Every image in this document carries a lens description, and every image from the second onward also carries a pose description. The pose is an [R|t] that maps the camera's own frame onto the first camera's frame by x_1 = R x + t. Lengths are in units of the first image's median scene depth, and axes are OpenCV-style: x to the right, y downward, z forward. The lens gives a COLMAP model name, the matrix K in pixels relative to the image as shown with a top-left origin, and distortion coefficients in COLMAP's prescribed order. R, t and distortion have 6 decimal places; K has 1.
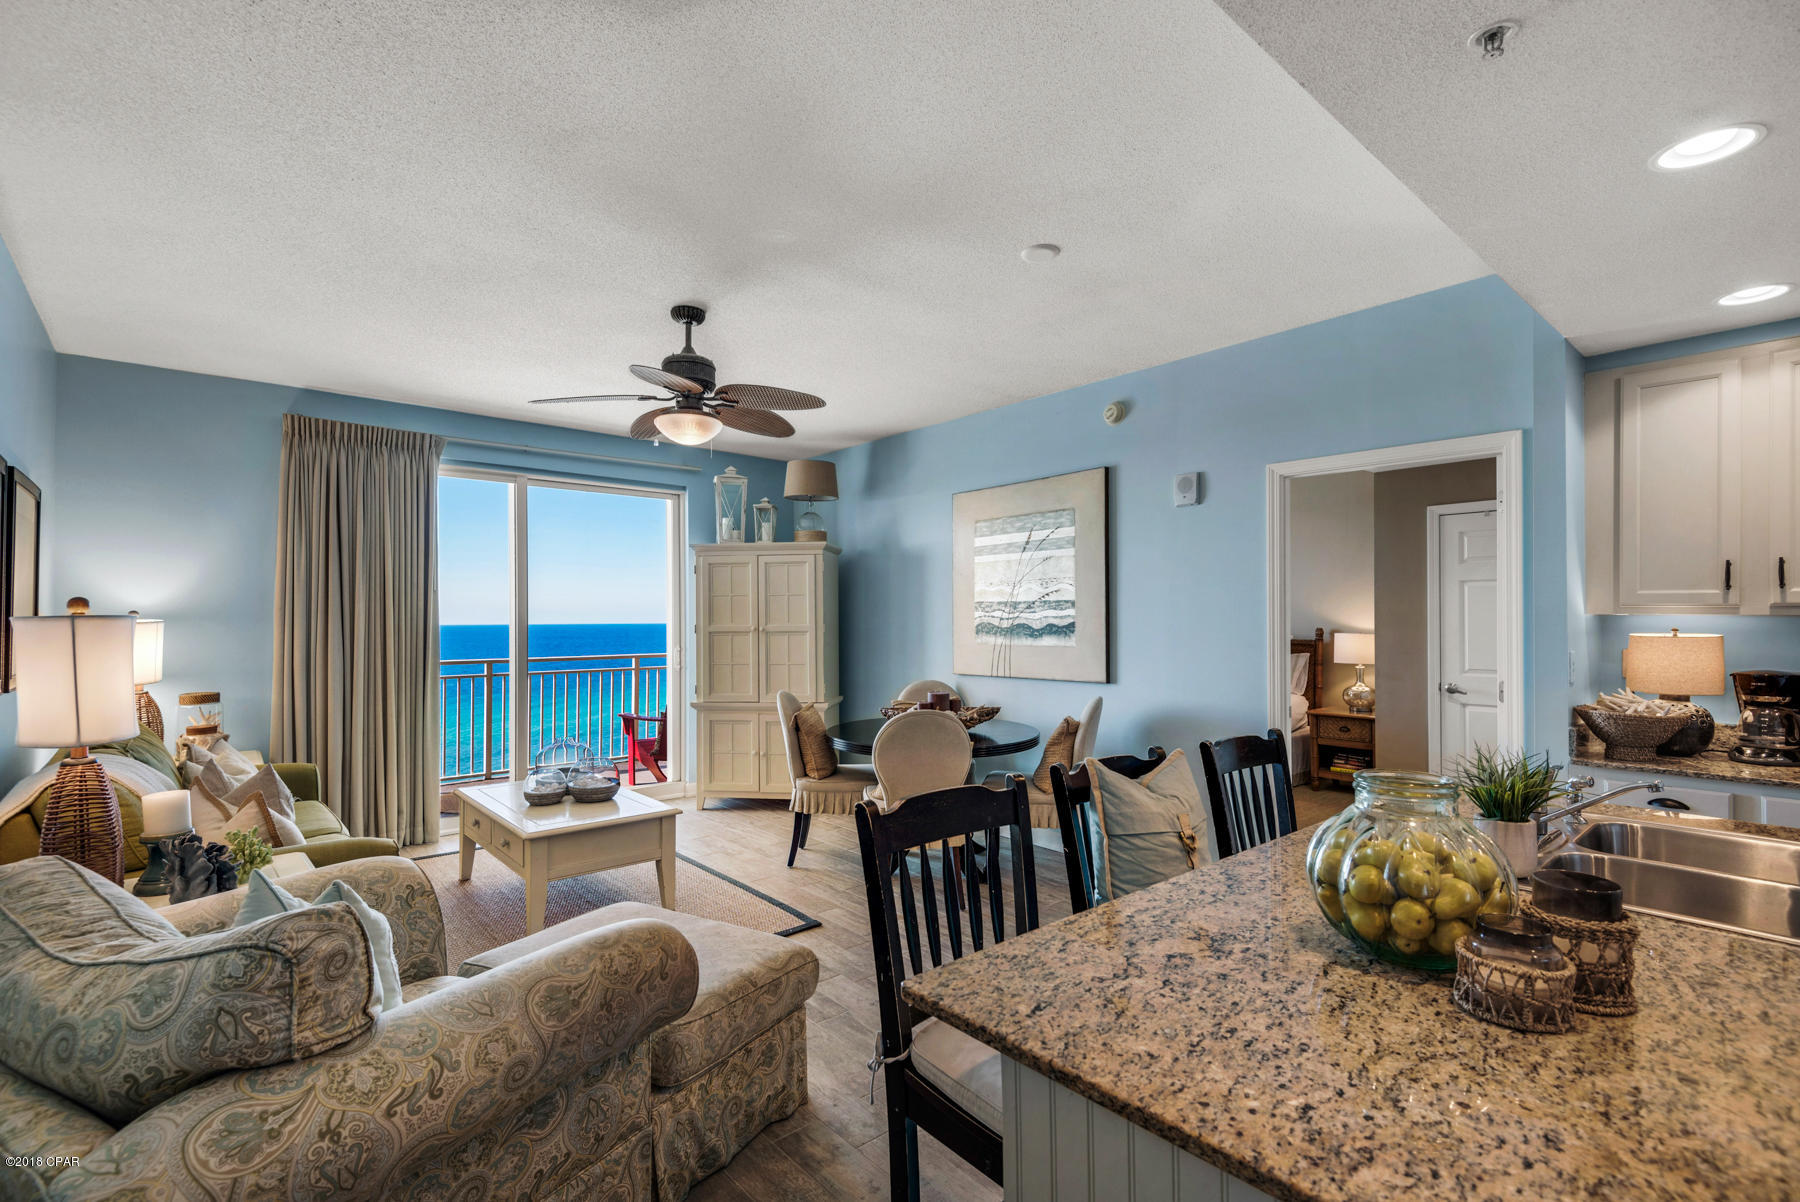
lens RADIAL K [[821.9, 0, 894.7], [0, 821.9, 614.5], [0, 0, 1]] dist [0.020824, -0.015145]
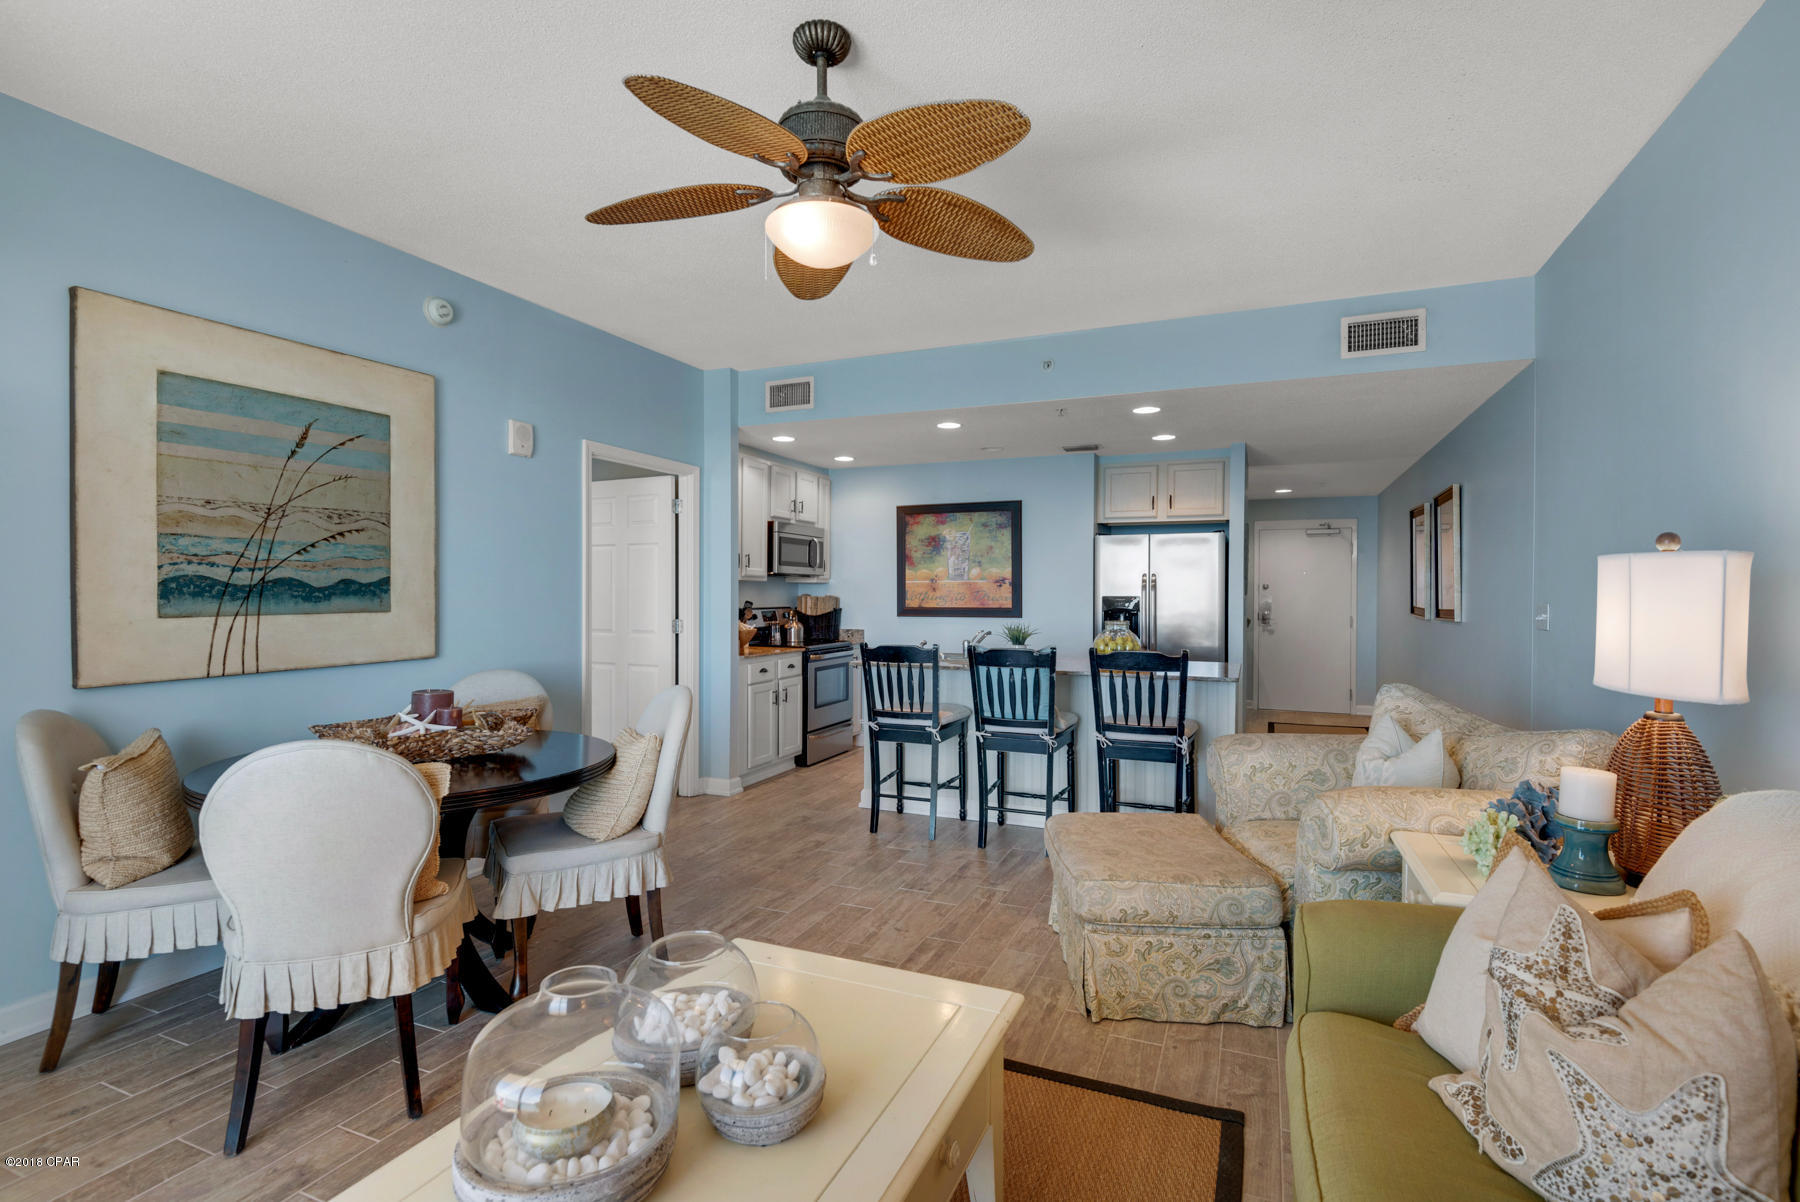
lens RADIAL K [[824.7, 0, 900.0], [0, 824.7, 601.0], [0, 0, 1]] dist [0.016279, -0.017893]
pose [[-0.435982, -0.009790, 0.899902, -0.777305], [-0.006448, 0.999949, 0.007755, 0.026904], [-0.899932, -0.002421, -0.436023, 1.164319]]
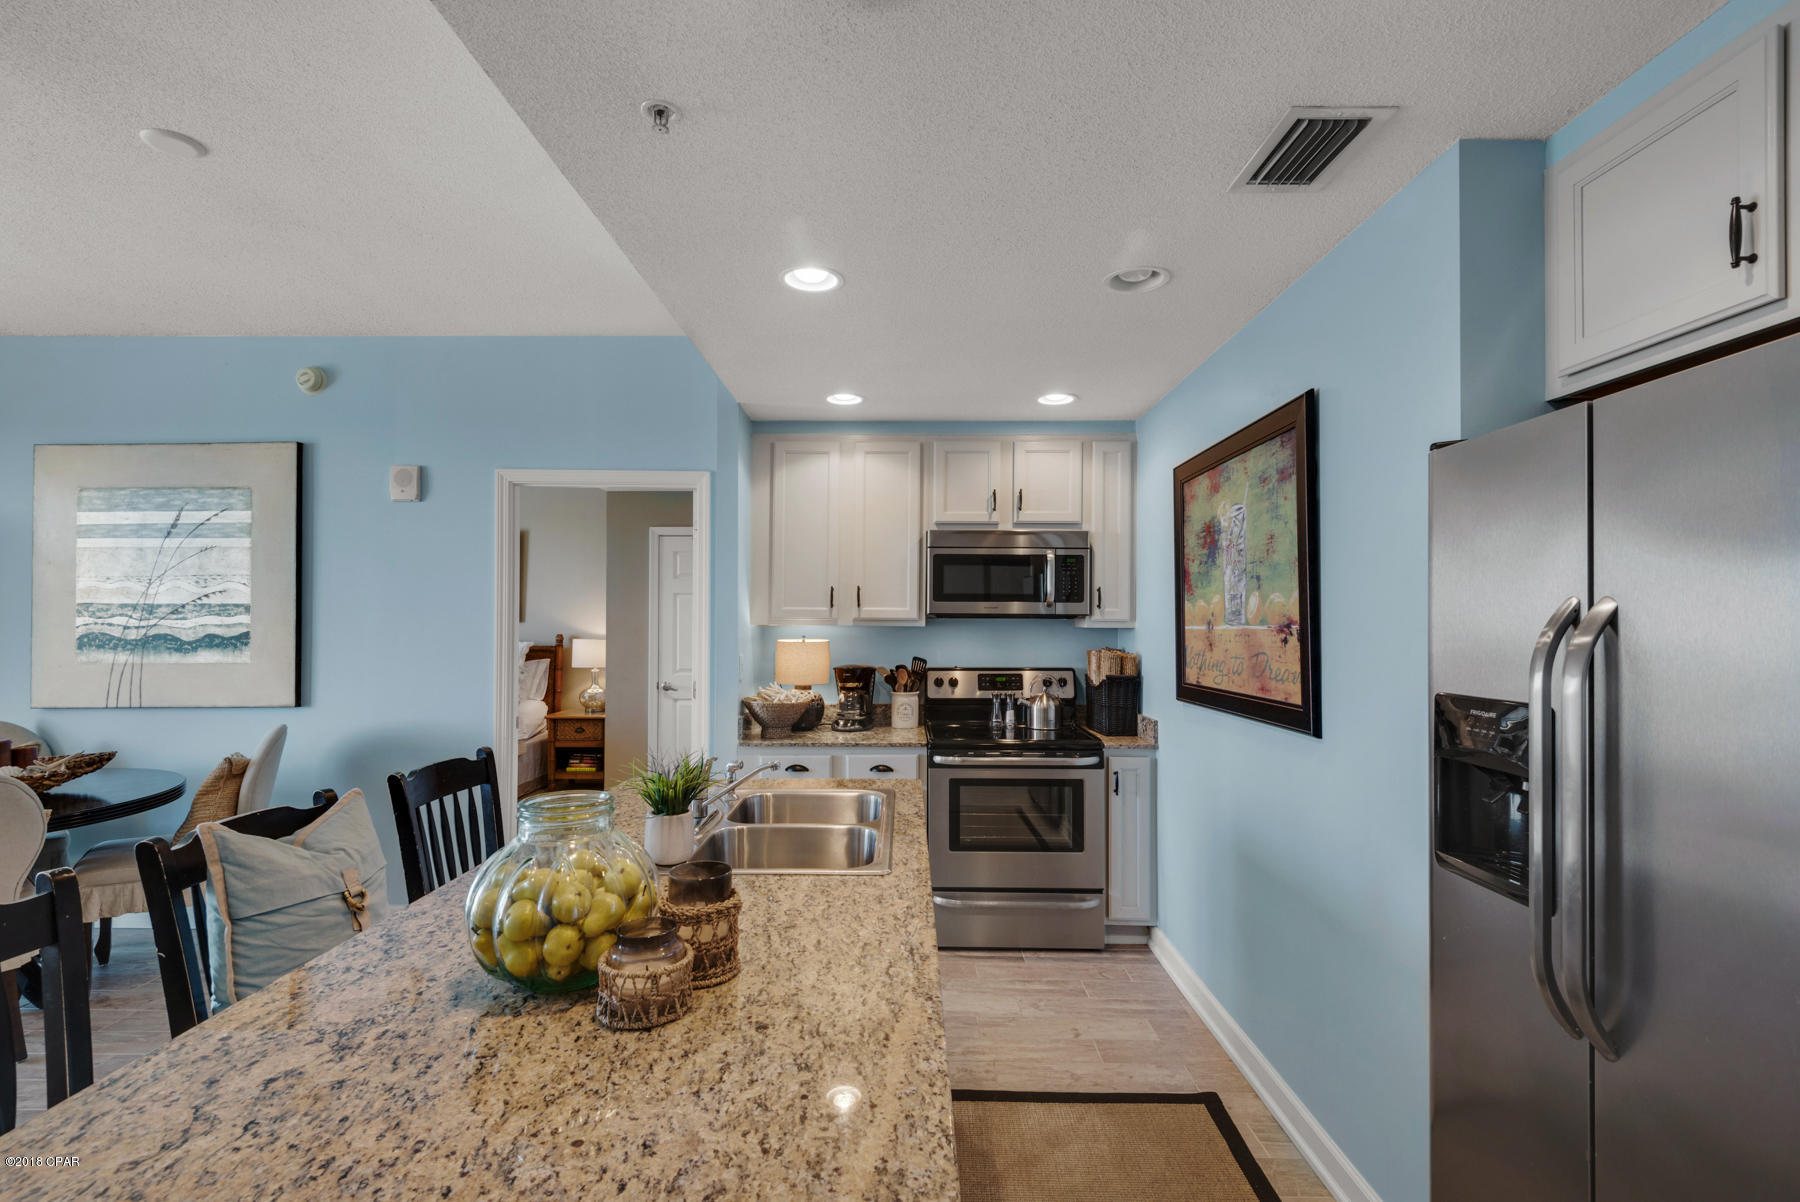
lens RADIAL K [[814.4, 0, 894.1], [0, 814.4, 607.7], [0, 0, 1]] dist [0.040992, -0.023792]
pose [[0.662265, 0.015368, 0.749112, 0.042594], [-0.006262, 0.999868, -0.014976, -0.007556], [-0.749243, 0.005227, 0.662274, 0.013420]]
